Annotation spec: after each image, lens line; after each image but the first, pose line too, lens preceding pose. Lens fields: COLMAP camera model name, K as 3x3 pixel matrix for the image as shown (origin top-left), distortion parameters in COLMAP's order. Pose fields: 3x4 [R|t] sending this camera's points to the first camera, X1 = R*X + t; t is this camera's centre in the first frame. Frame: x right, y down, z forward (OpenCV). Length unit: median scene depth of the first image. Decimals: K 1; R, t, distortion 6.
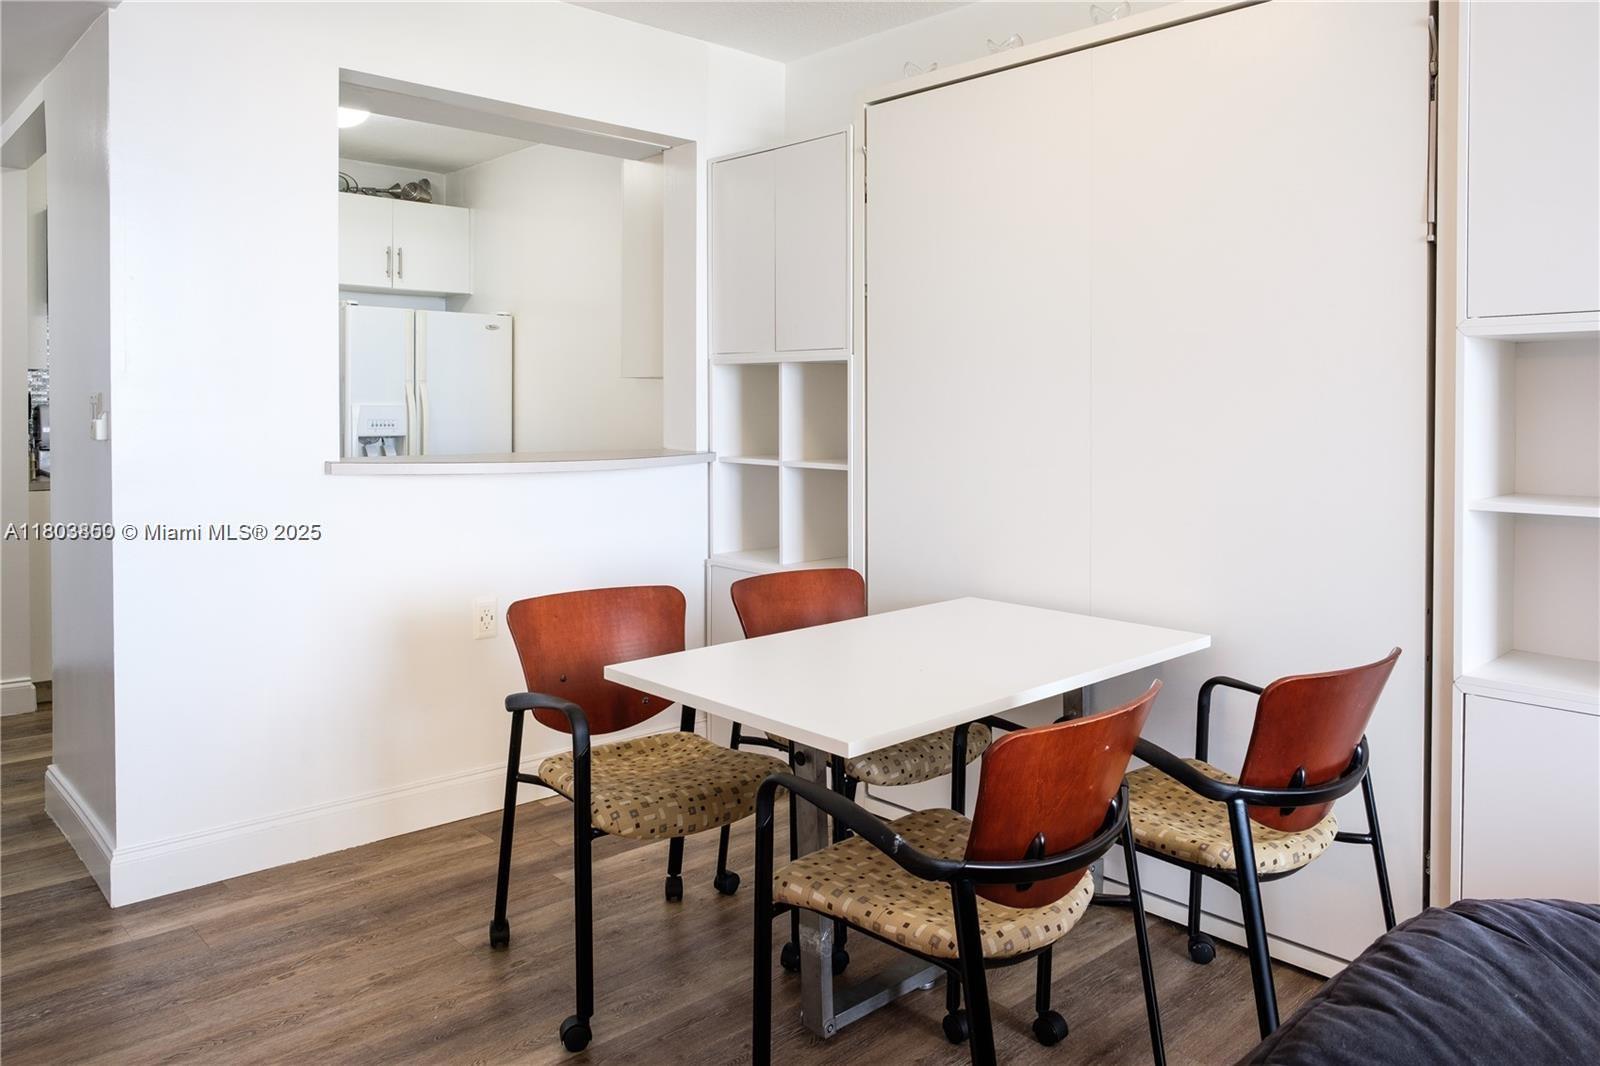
lens RADIAL K [[1099.3, 0, 804.6], [0, 1099.3, 490.2], [0, 0, 1]] dist [-0.005215, 0.003354]
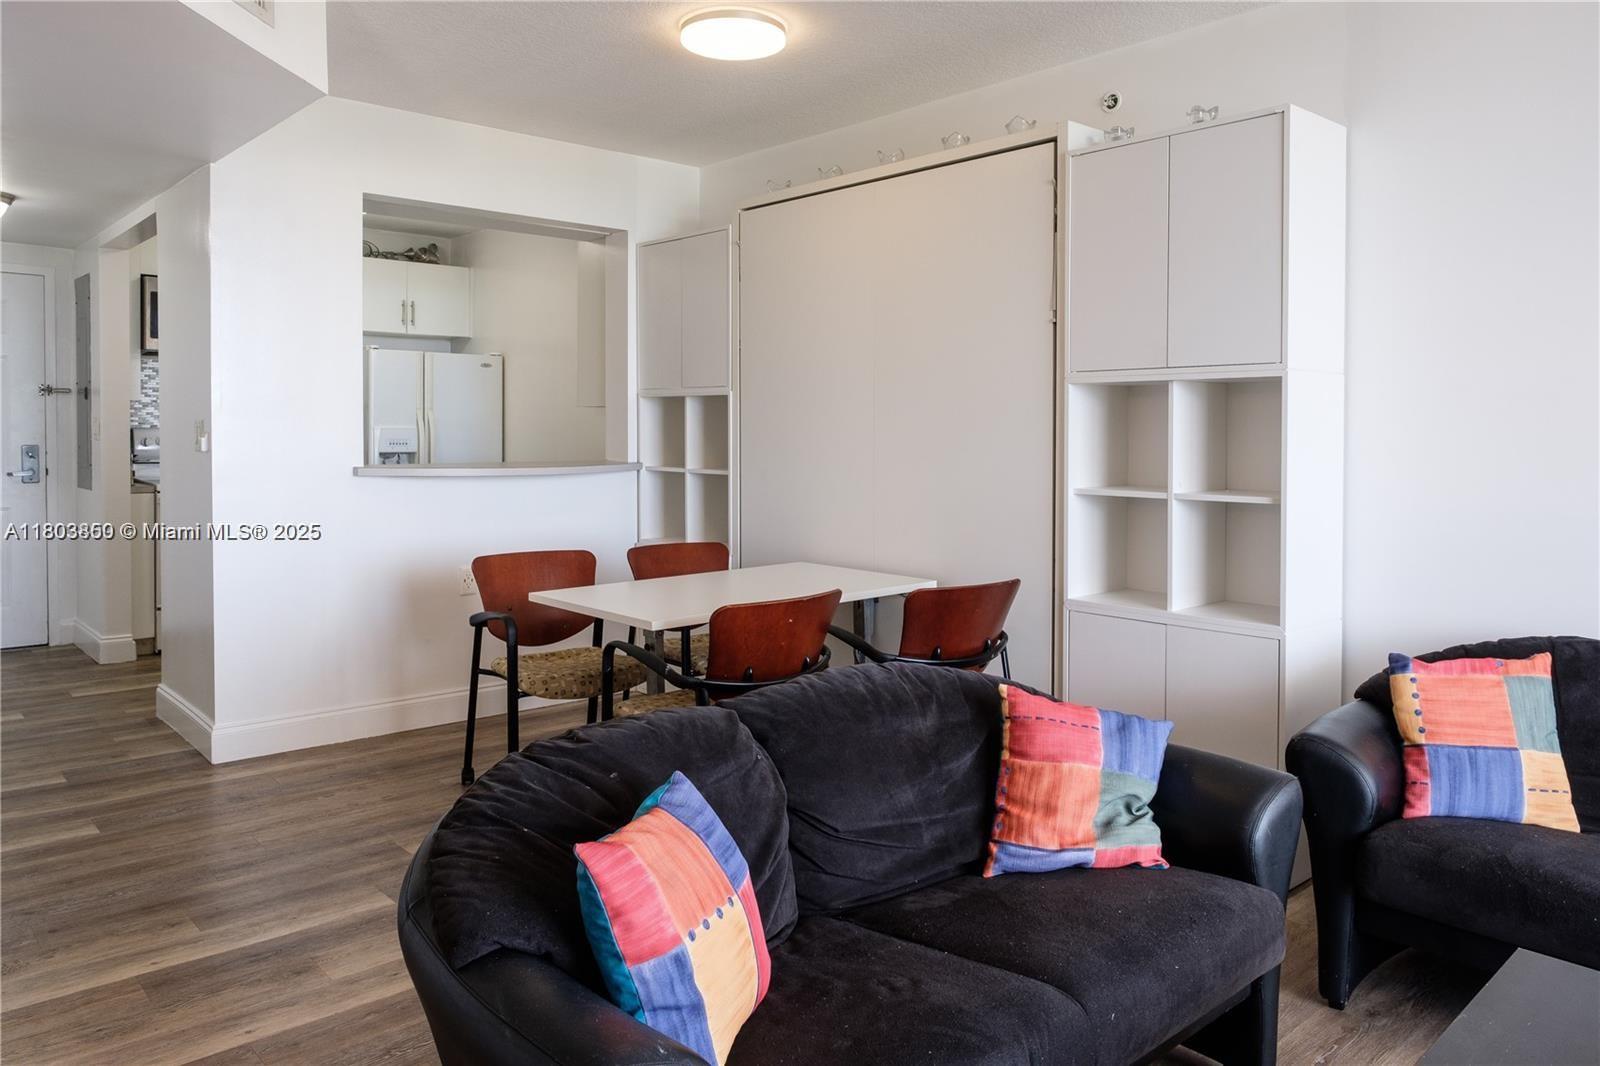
lens RADIAL K [[1099.3, 0, 799.9], [0, 1099.3, 520.2], [0, 0, 1]] dist [-0.005215, 0.003354]
pose [[0.999686, 0.002132, -0.024975, 0.169821], [-0.001975, 0.999978, 0.006339, 0.031316], [0.024988, -0.006288, 0.999668, -0.391828]]
